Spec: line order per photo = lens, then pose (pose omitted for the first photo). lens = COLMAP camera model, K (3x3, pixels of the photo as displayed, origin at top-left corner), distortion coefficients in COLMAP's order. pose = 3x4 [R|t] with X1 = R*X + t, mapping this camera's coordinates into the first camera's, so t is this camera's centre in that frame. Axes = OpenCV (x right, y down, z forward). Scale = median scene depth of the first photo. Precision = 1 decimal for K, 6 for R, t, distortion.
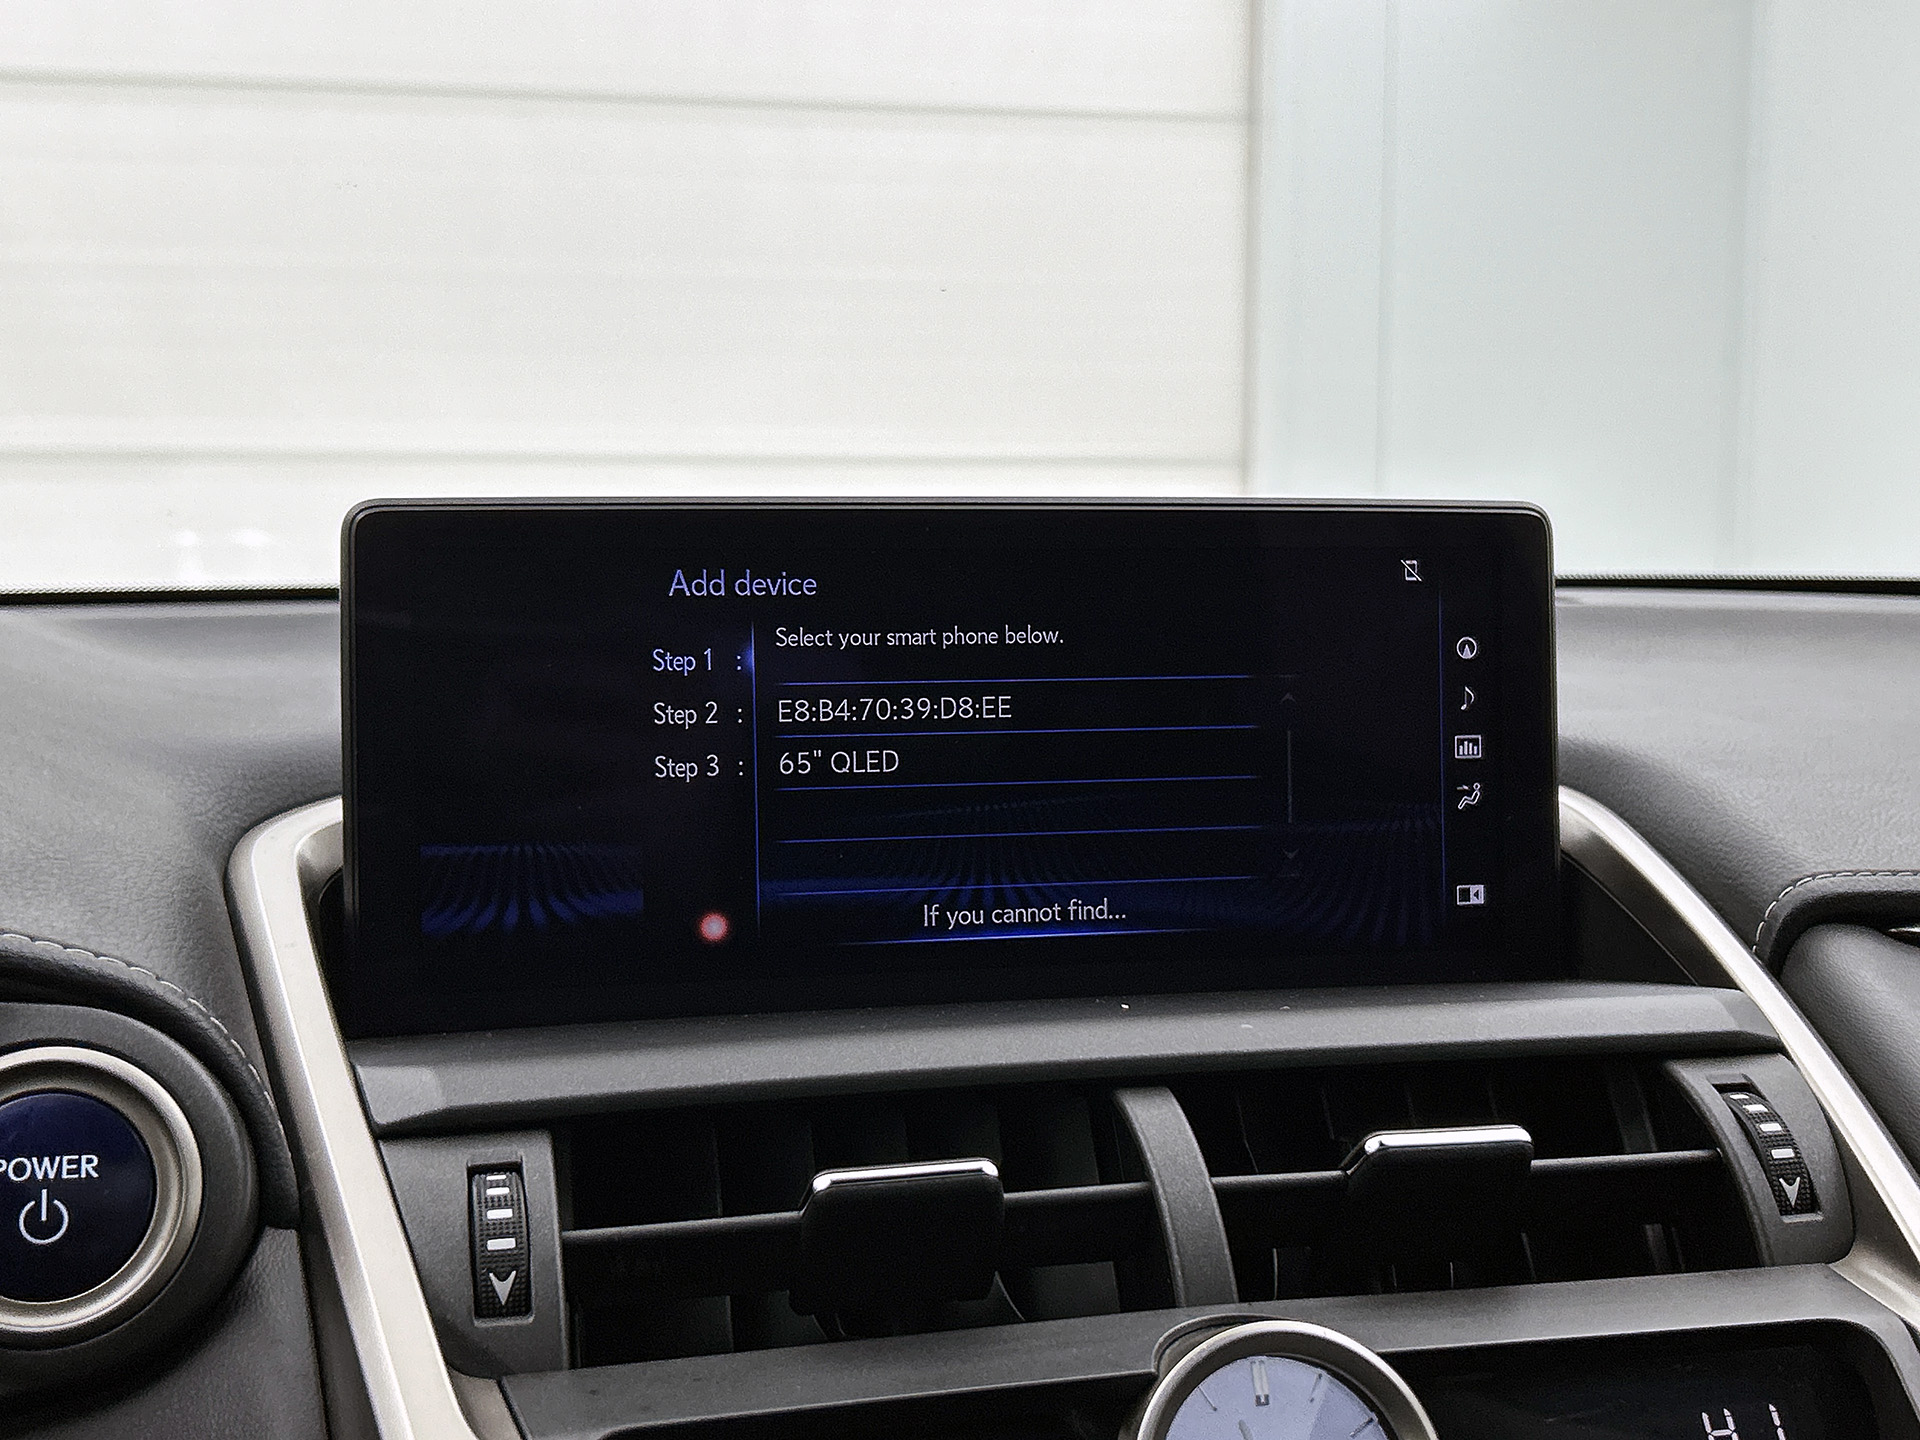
lens RADIAL K [[2346.8, 0, 947.7], [0, 2346.8, 724.3], [0, 0, 1]] dist [0.186272, -0.598090]
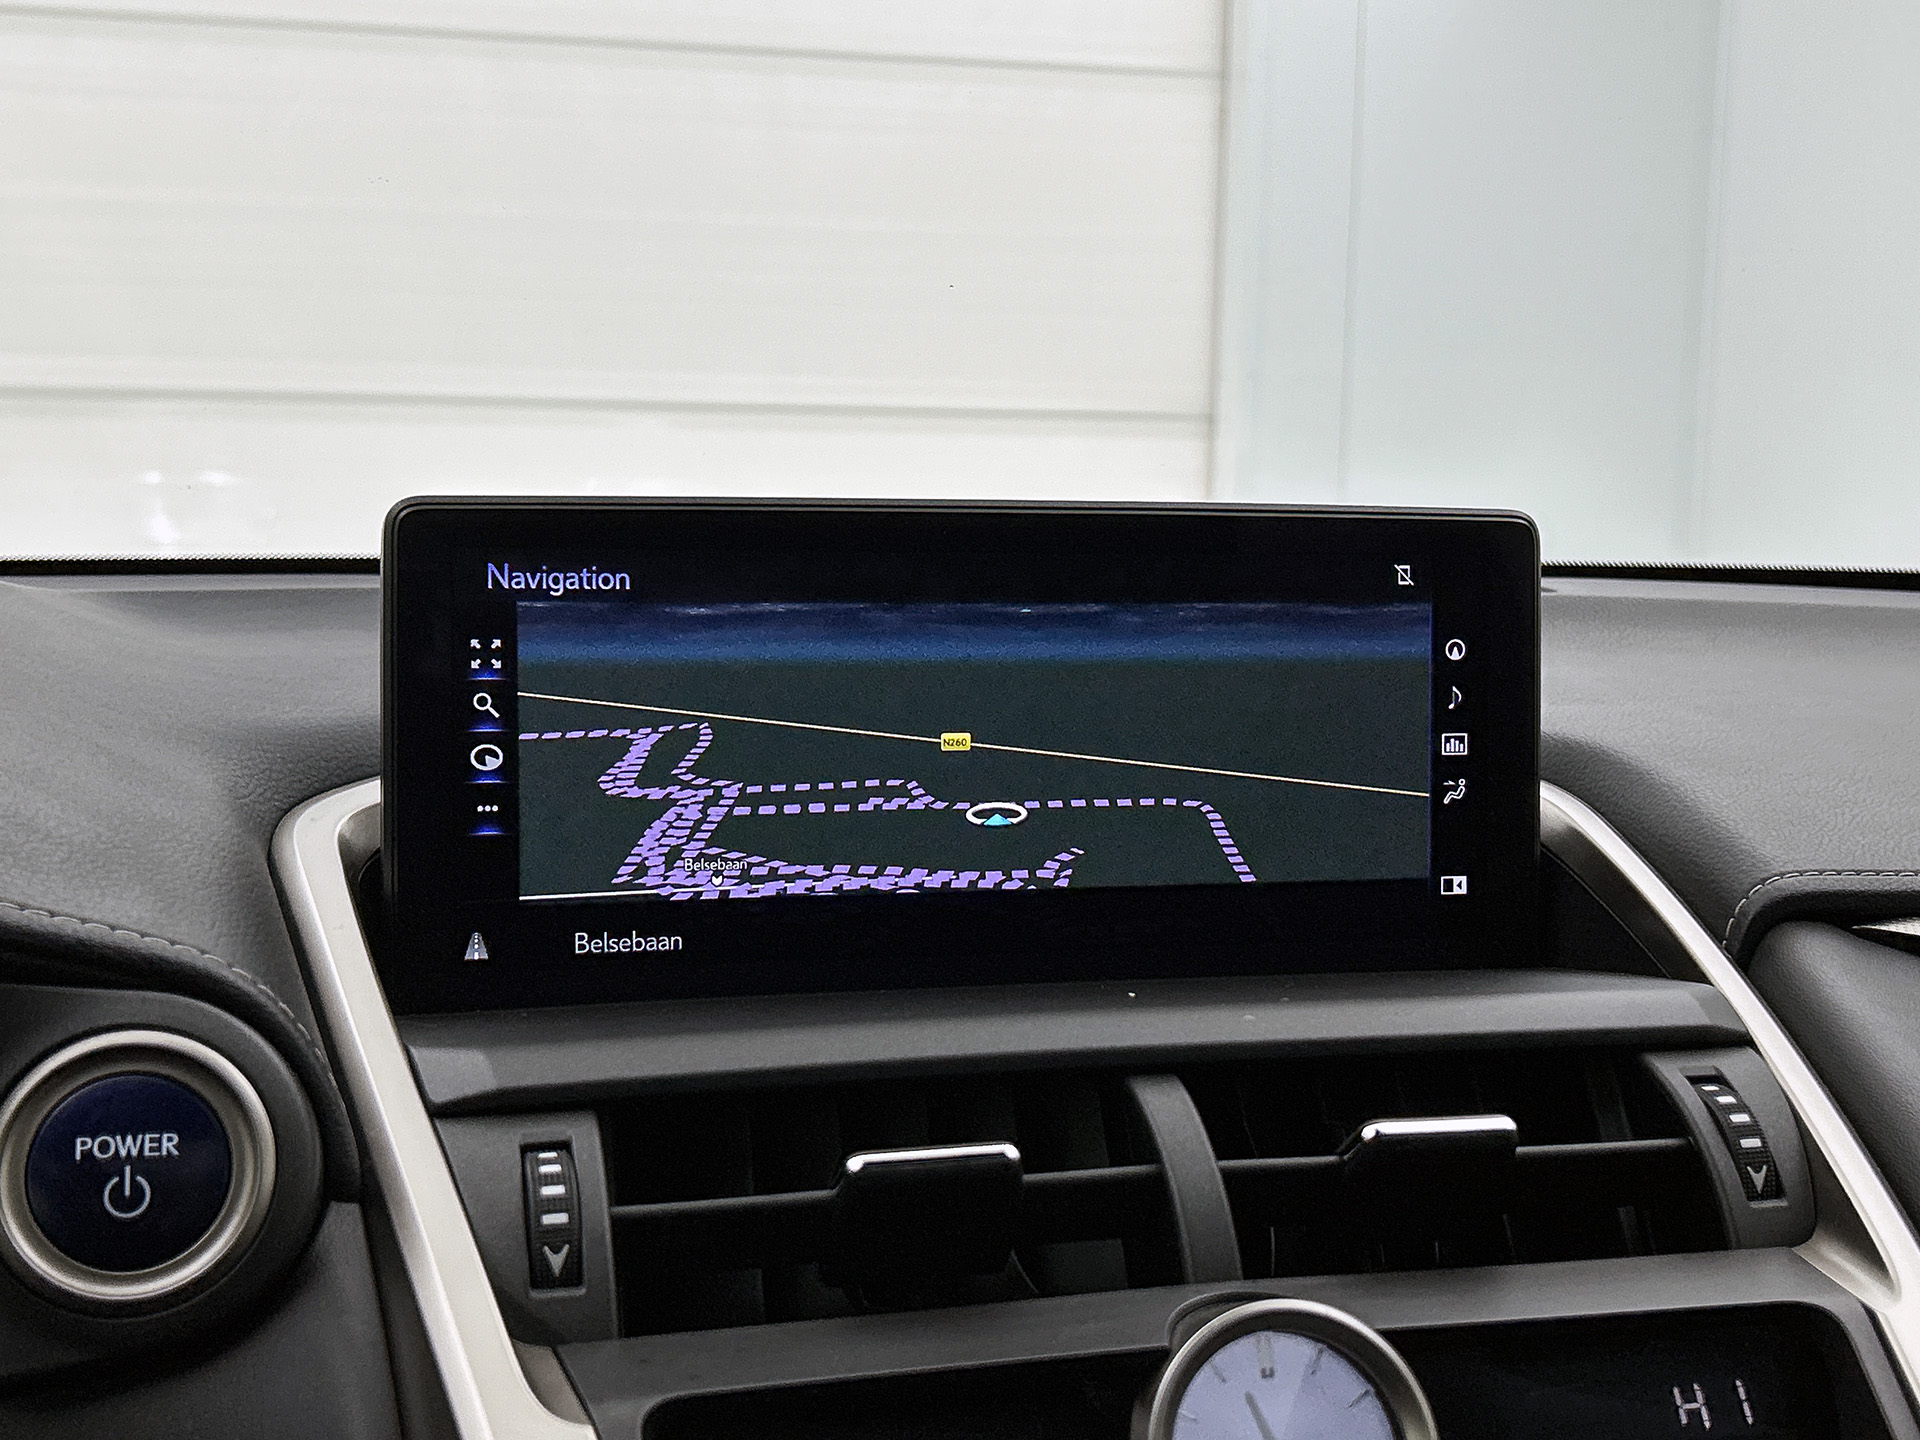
lens RADIAL K [[2346.8, 0, 947.7], [0, 2346.8, 724.3], [0, 0, 1]] dist [0.186272, -0.598090]
pose [[0.999731, 0.013999, 0.018482, -0.031575], [-0.014424, 0.999630, 0.023059, -0.027120], [-0.018153, -0.023320, 0.999563, -0.054930]]
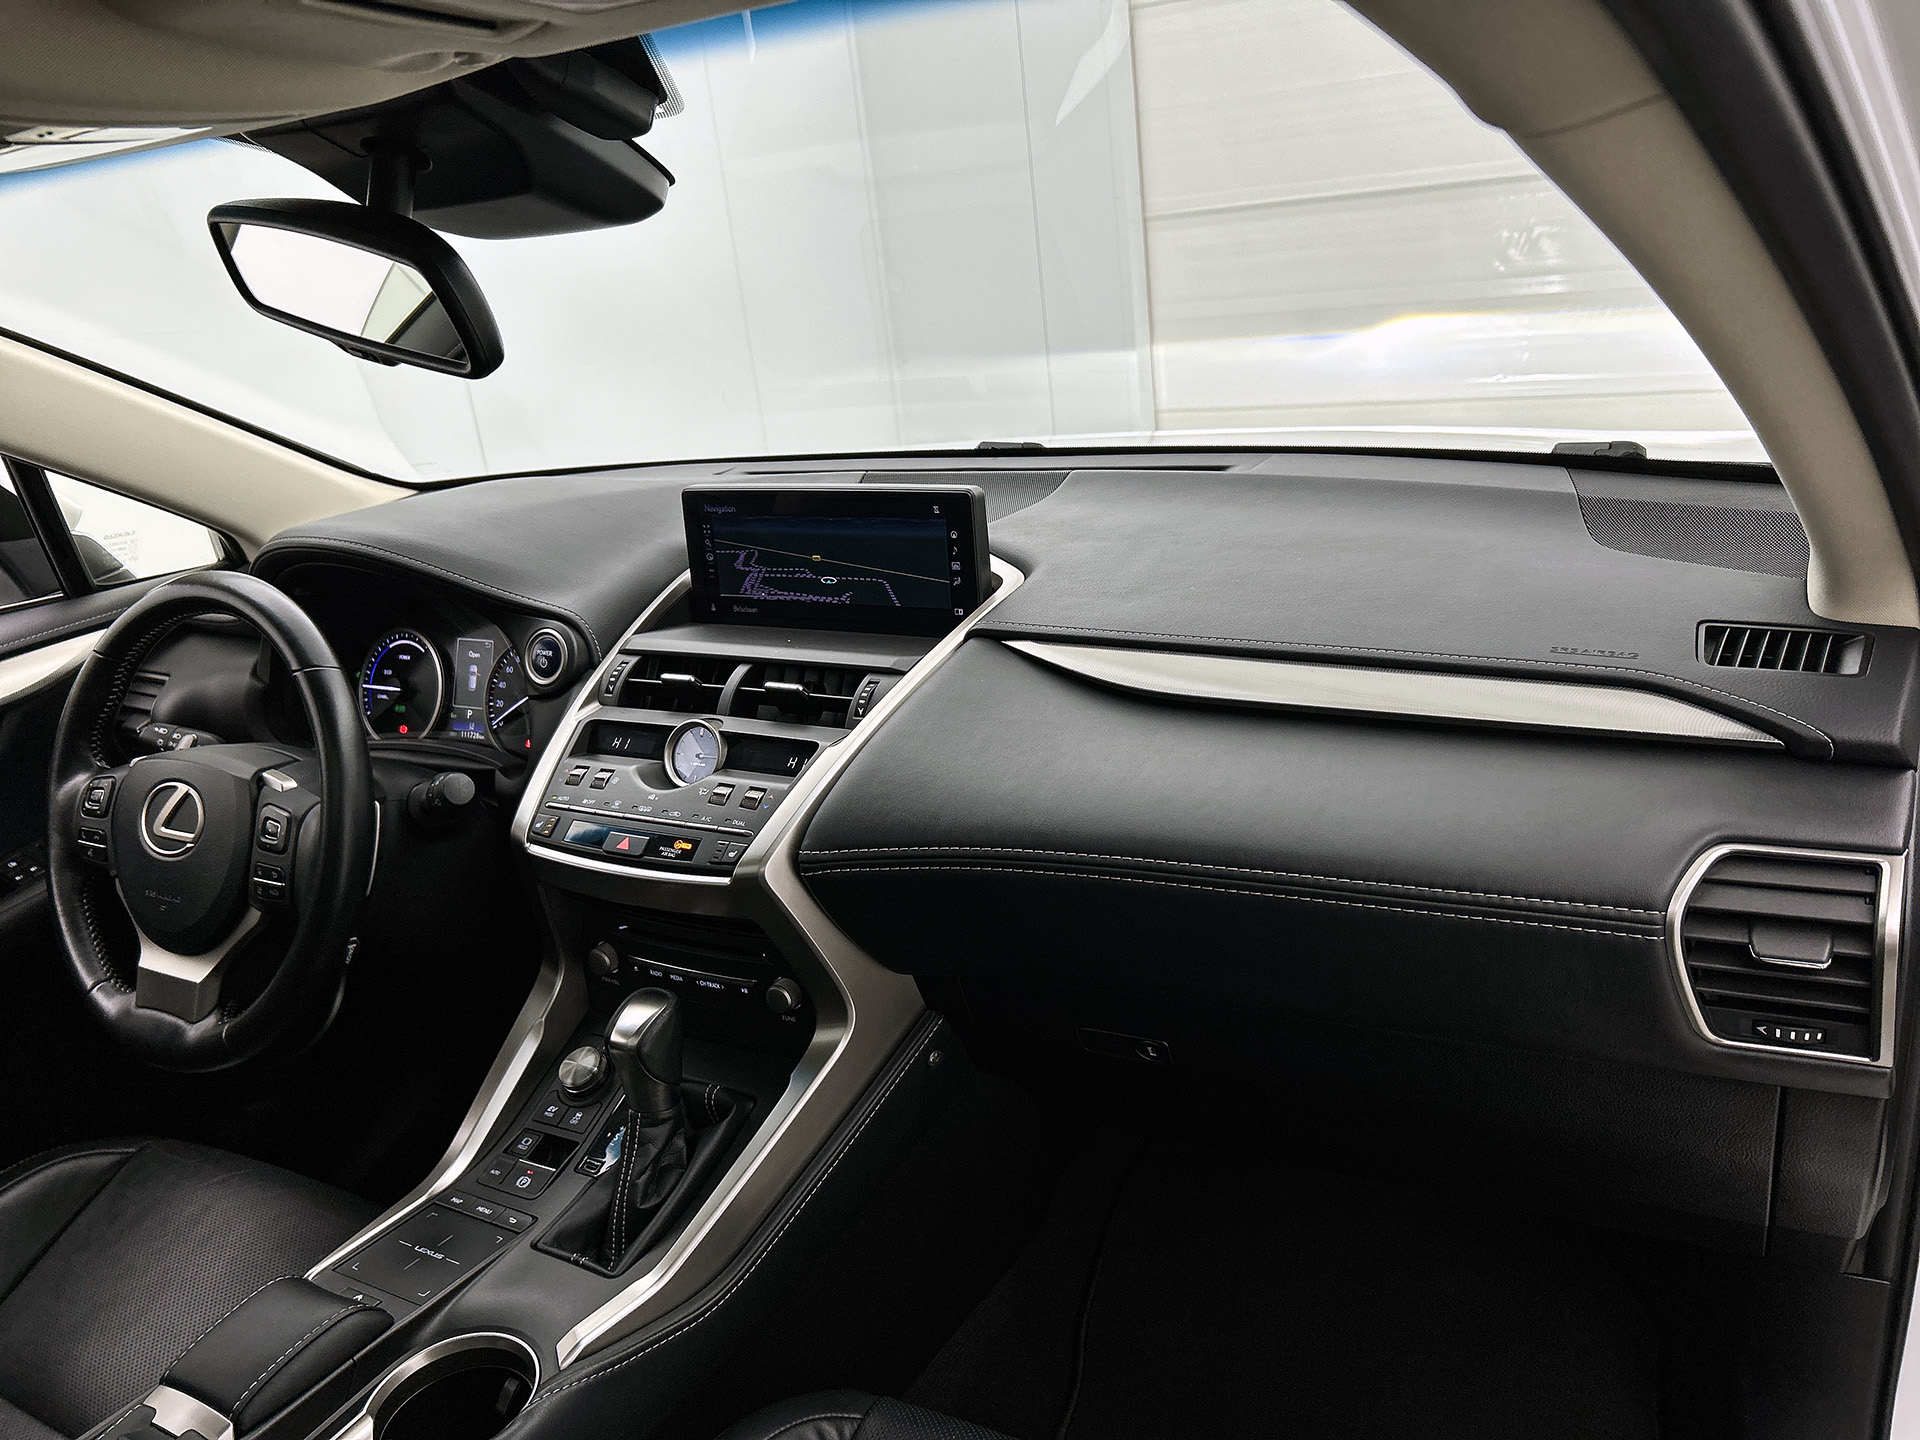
lens RADIAL K [[1444.9, 0, 951.5], [0, 1444.9, 718.6], [0, 0, 1]] dist [0.101845, -0.152289]
pose [[0.722815, 0.155010, -0.673432, 2.077694], [0.040528, 0.963331, 0.265238, -0.411276], [0.689852, -0.219011, 0.690028, -0.510882]]
